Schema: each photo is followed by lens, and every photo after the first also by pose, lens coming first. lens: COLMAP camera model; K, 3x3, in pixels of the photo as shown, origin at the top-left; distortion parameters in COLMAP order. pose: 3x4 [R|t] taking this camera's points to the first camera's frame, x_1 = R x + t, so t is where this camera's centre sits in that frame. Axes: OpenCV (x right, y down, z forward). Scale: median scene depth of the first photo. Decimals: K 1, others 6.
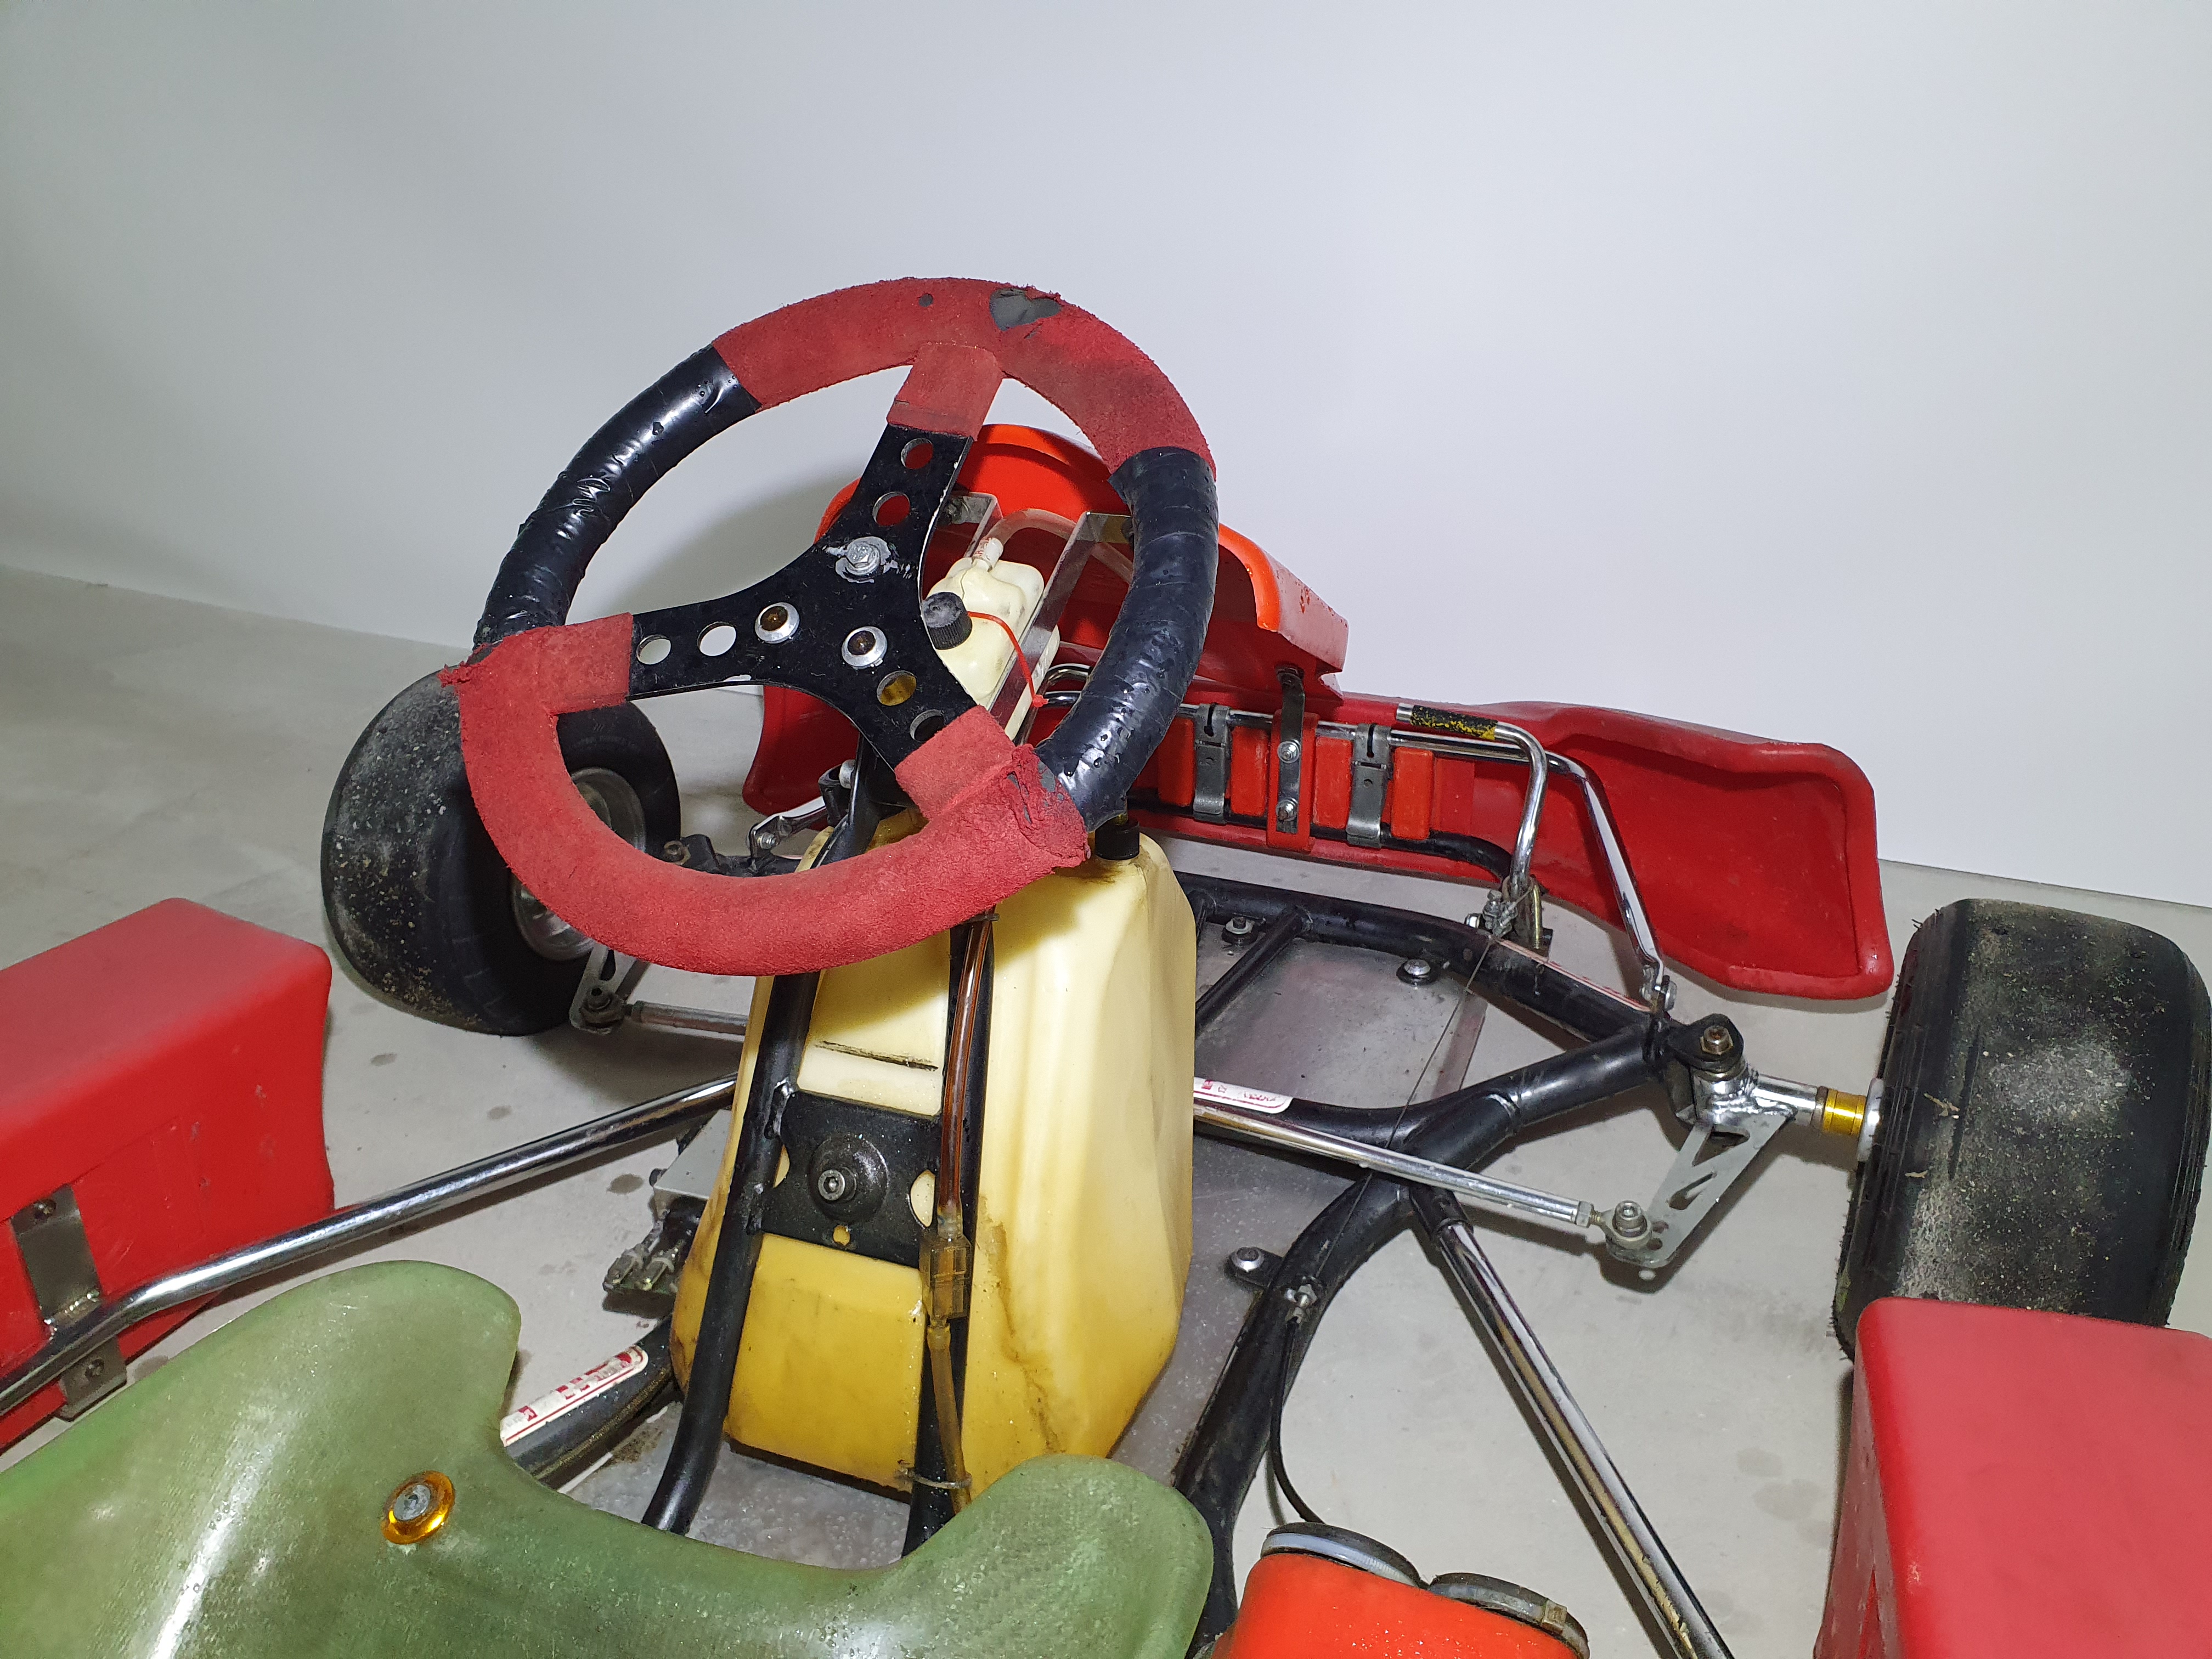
lens RADIAL K [[1817.2, 0, 1106.0], [0, 1817.2, 829.5], [0, 0, 1]] dist [0.009792, 0.006988]
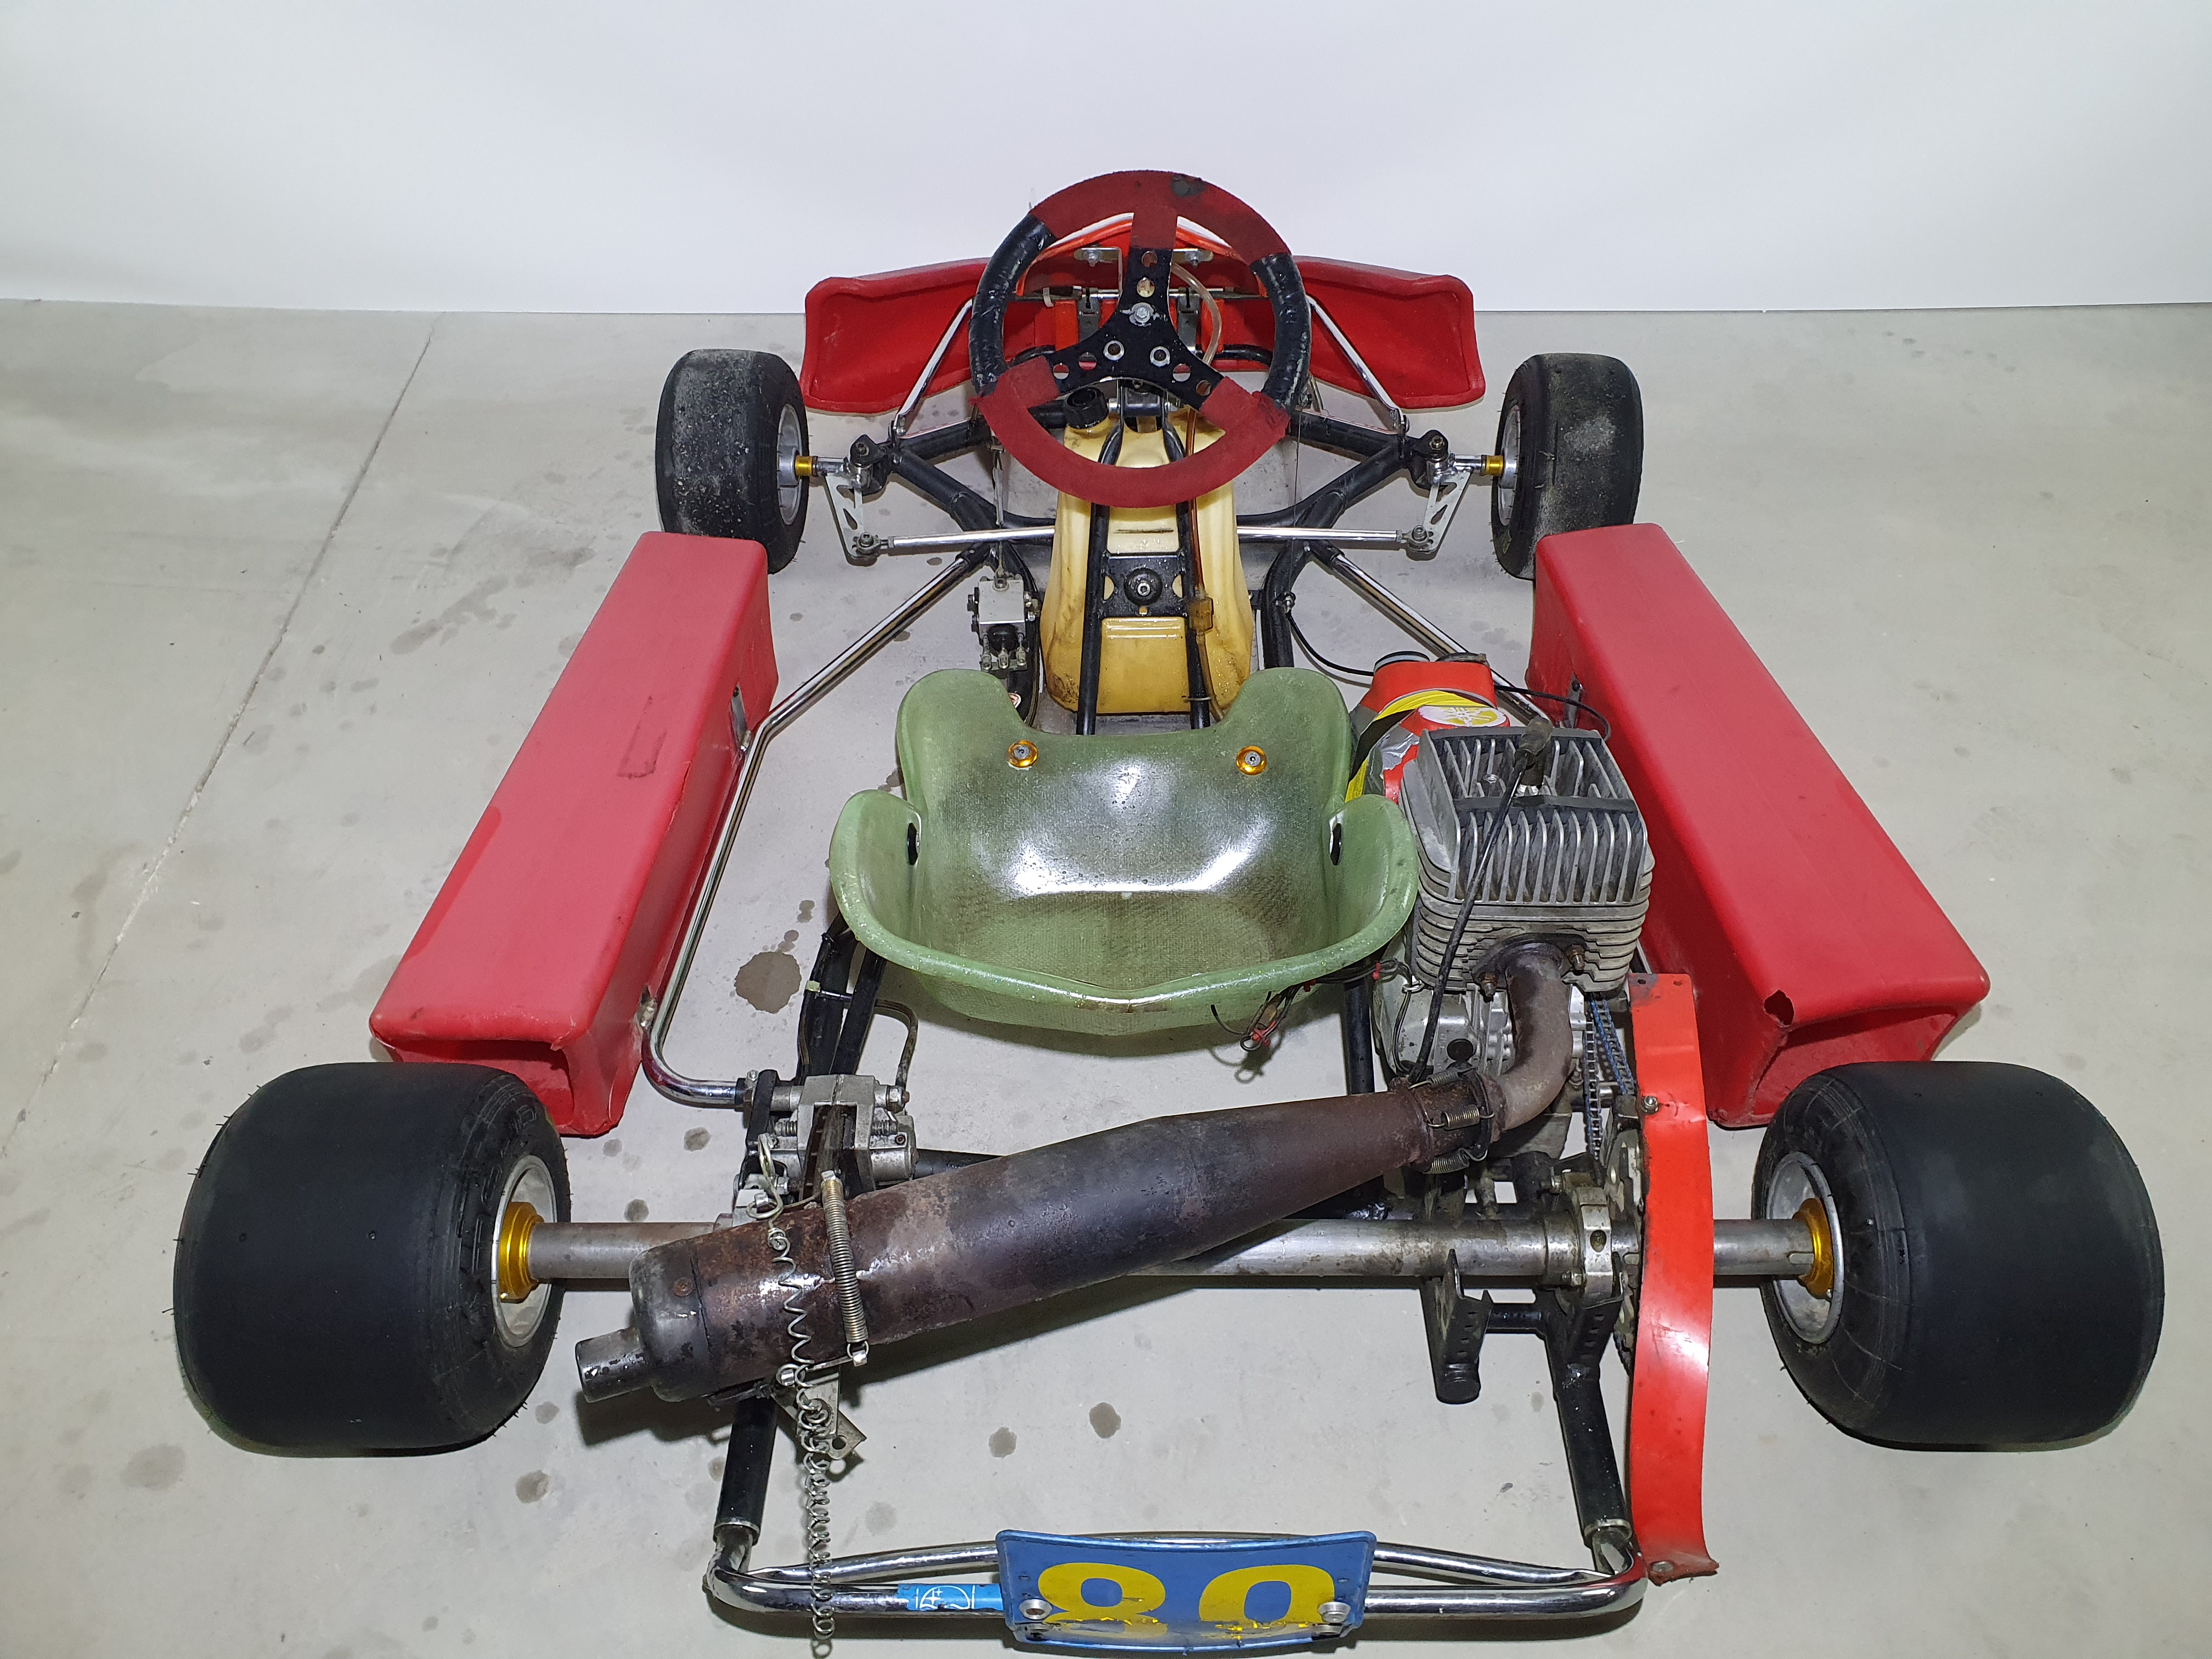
lens RADIAL K [[1660.1, 0, 1107.3], [0, 1660.1, 881.7], [0, 0, 1]] dist [0.056565, -0.073743]
pose [[0.932967, -0.265367, 0.243212, -0.676226], [0.159768, 0.910738, 0.380828, -0.236053], [-0.322562, -0.316443, 0.892086, -0.841608]]
